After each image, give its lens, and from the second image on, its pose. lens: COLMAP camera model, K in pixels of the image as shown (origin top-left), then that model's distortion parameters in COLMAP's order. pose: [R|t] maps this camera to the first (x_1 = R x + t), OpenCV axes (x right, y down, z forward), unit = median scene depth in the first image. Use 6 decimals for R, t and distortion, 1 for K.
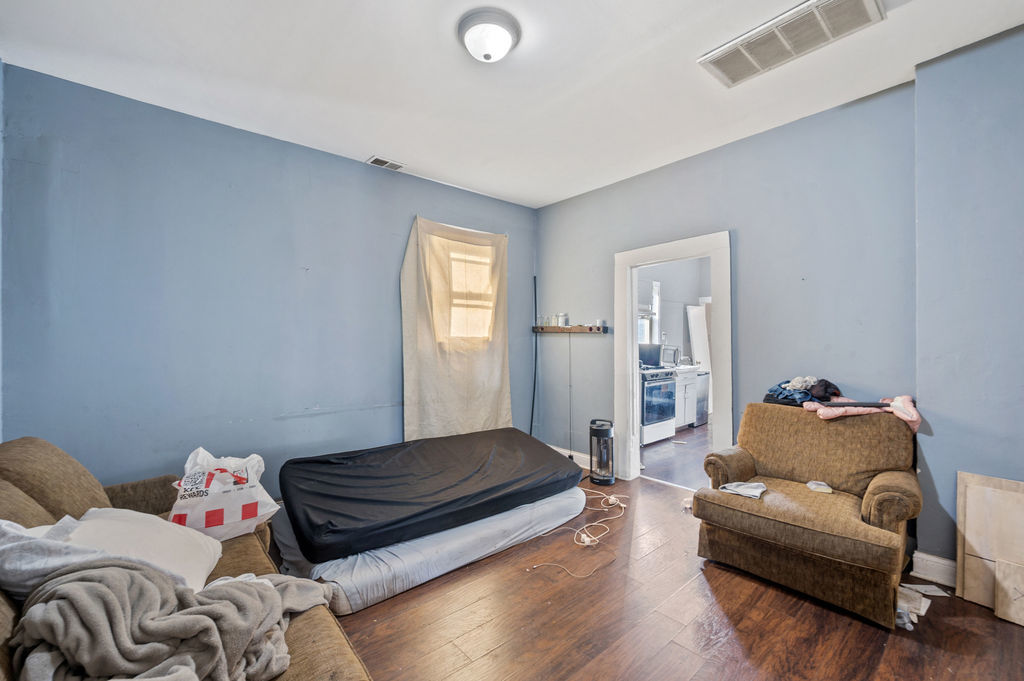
lens RADIAL K [[413.1, 0, 512.0], [0, 413.1, 340.5], [0, 0, 1]] dist [-0.002307, -0.000260]
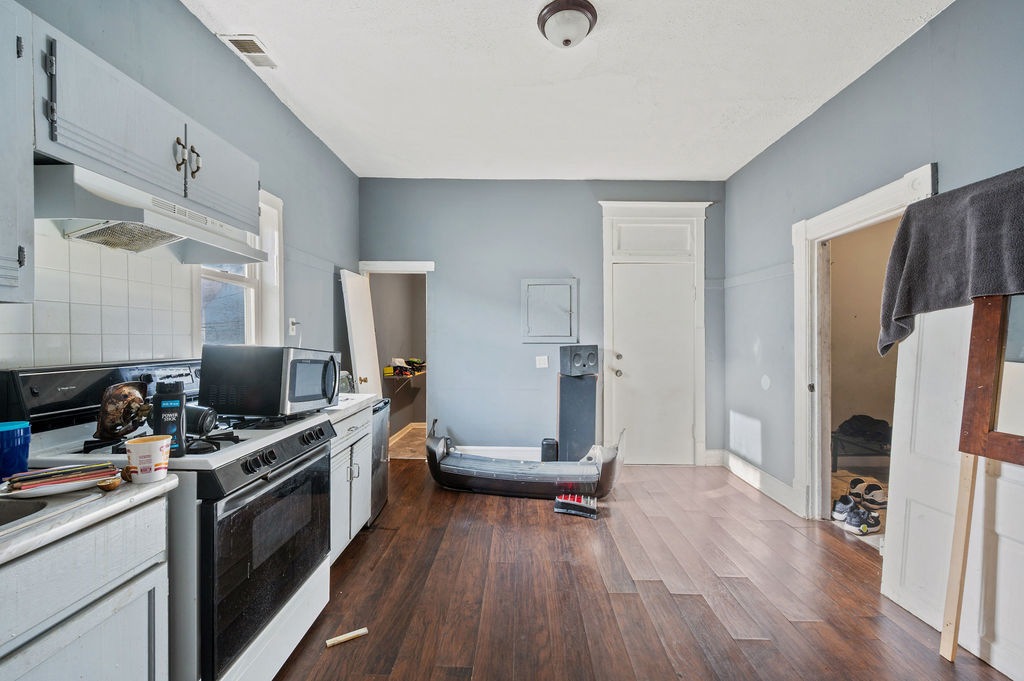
lens RADIAL K [[413.1, 0, 512.0], [0, 413.1, 340.5], [0, 0, 1]] dist [-0.002307, -0.000260]
pose [[0.665662, -0.004870, 0.746237, 0.228908], [0.006330, 0.999980, 0.000880, 0.005043], [-0.746226, 0.004138, 0.665679, 0.627702]]
